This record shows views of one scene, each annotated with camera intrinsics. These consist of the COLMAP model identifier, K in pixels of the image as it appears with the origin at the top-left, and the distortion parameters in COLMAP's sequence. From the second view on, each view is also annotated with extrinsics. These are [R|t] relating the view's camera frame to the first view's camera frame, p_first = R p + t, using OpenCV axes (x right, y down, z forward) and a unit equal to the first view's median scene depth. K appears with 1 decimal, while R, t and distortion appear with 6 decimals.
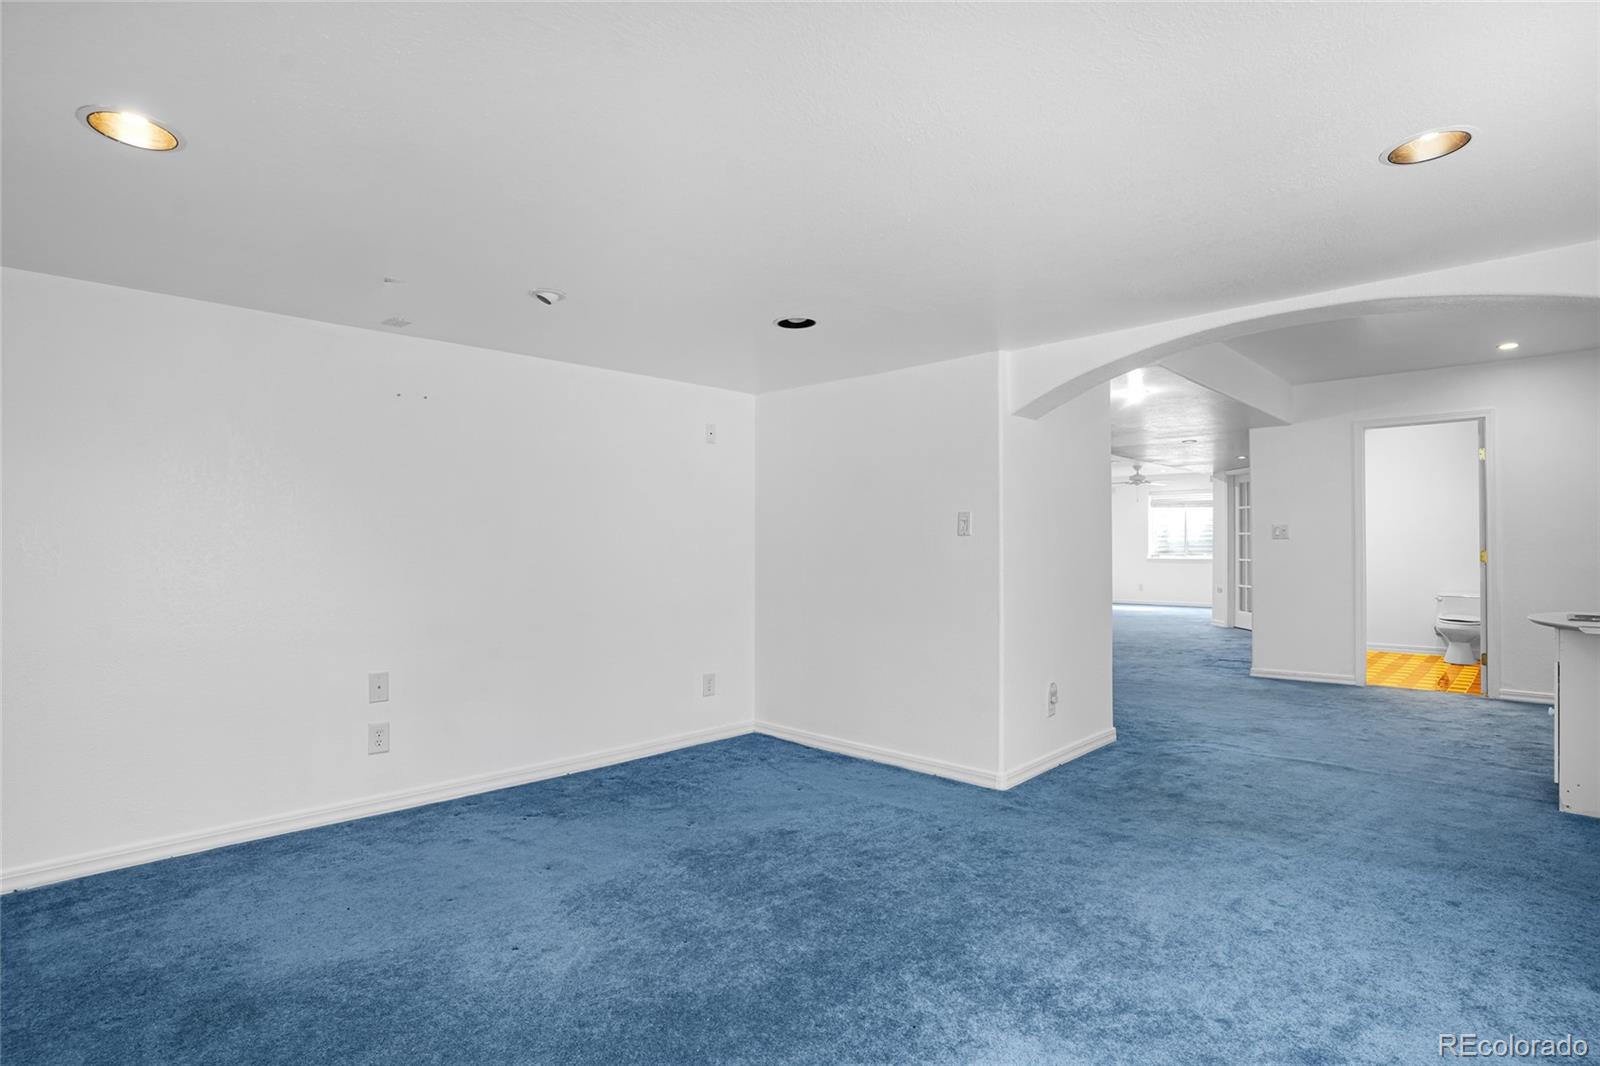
lens RADIAL K [[809.7, 0, 805.2], [0, 809.7, 542.4], [0, 0, 1]] dist [-0.069744, 0.032383]
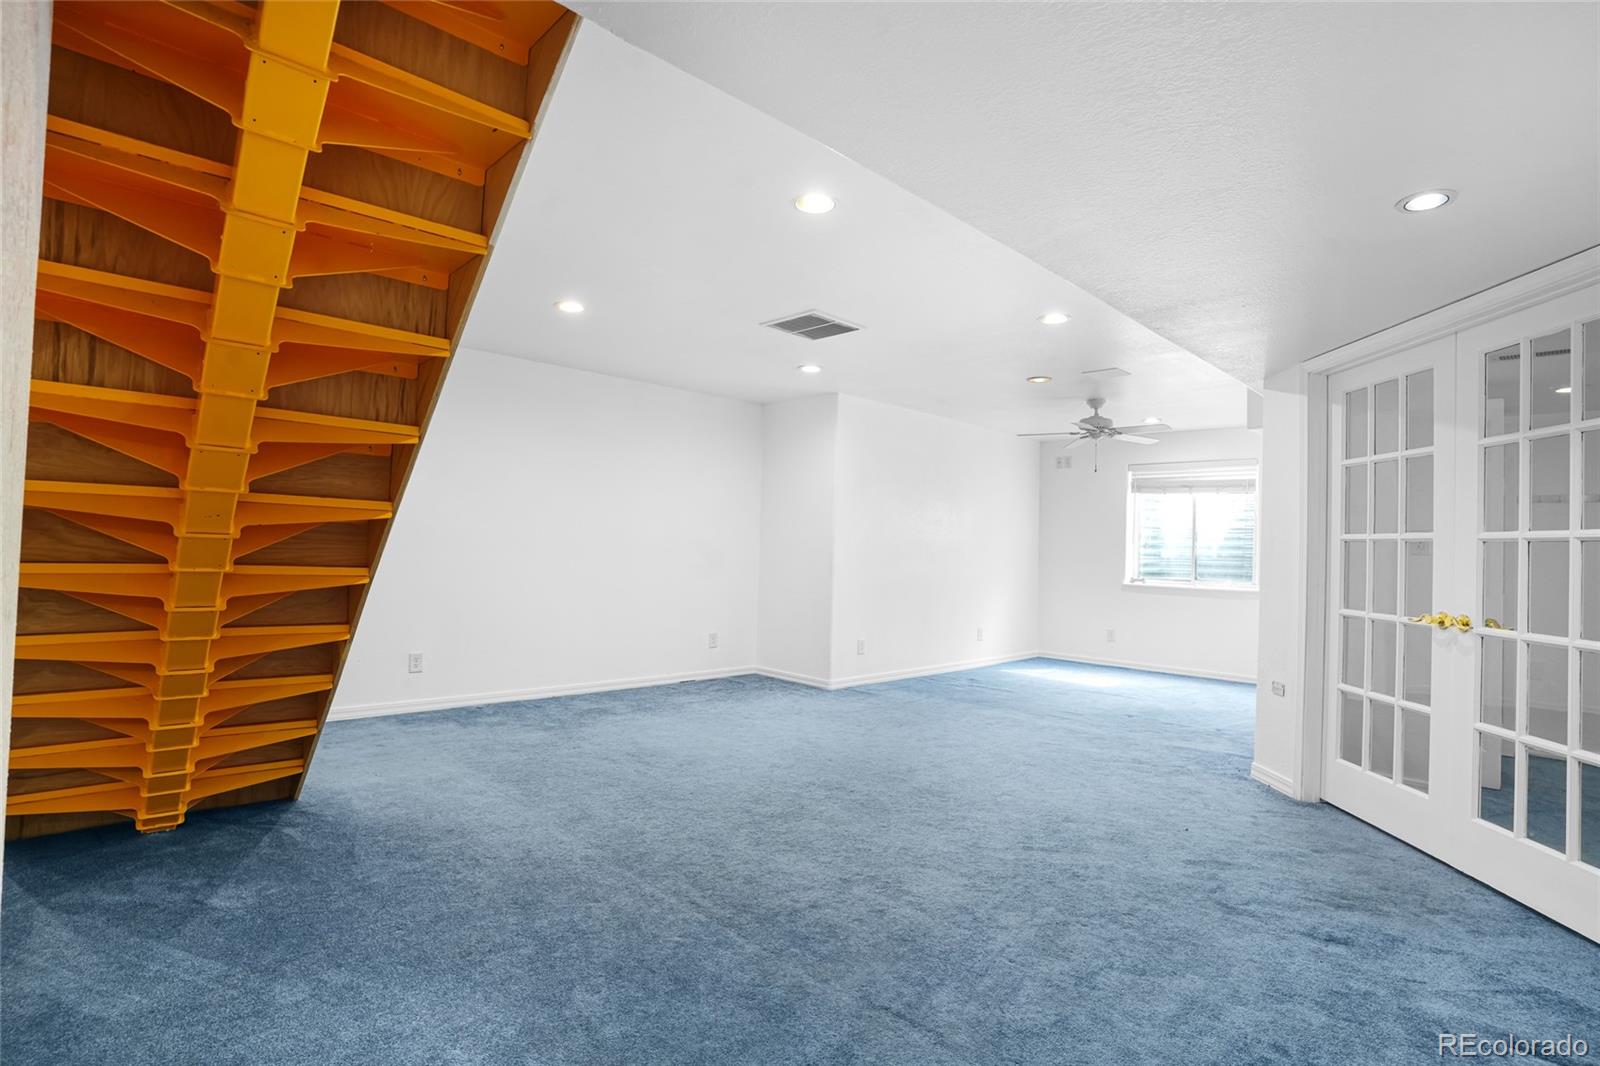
lens RADIAL K [[790.9, 0, 778.9], [0, 790.9, 522.6], [0, 0, 1]] dist [-0.075161, 0.039965]
pose [[0.997818, 0.038737, -0.053469, 0.935195], [-0.040211, 0.998833, -0.026766, 0.006212], [0.052370, 0.028858, 0.998211, 1.925115]]
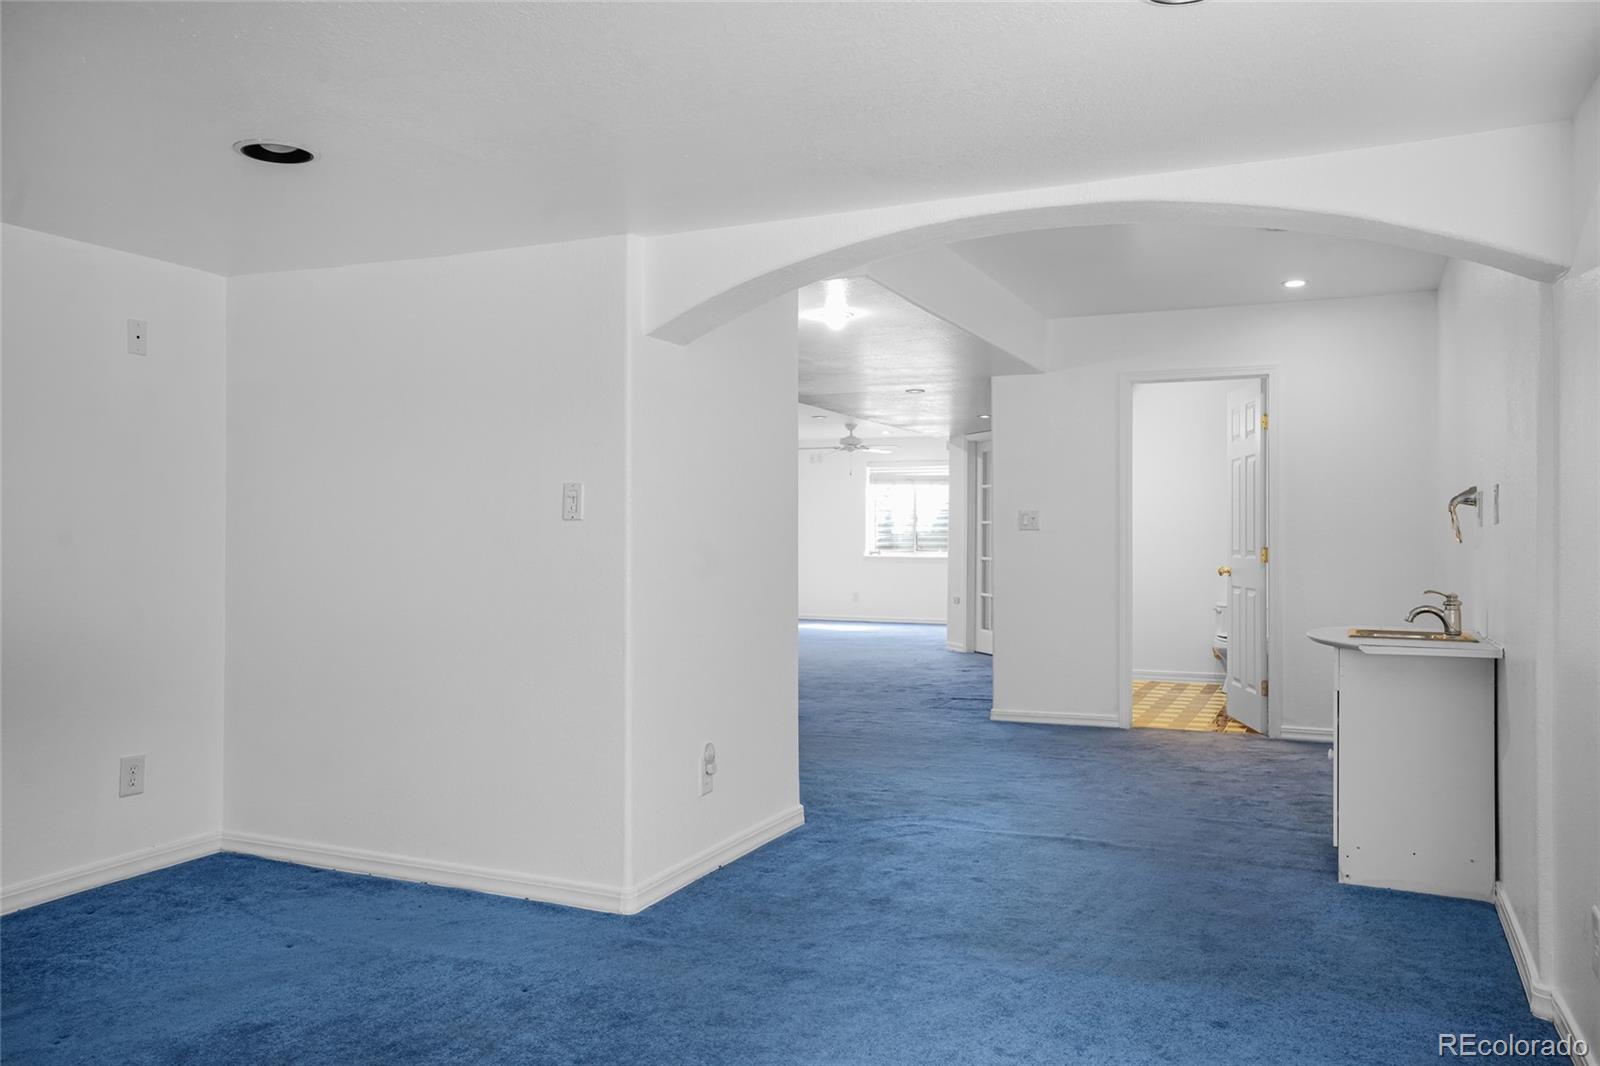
lens RADIAL K [[1225.7, 0, 800.0], [0, 1225.7, 533.0], [0, 0, 1]] dist [-0.017591, 0.088885]
pose [[0.940629, 0.008350, 0.339334, 0.036995], [-0.008937, 0.999960, 0.000167, 0.000087], [-0.339319, -0.003190, 0.940666, 0.025818]]
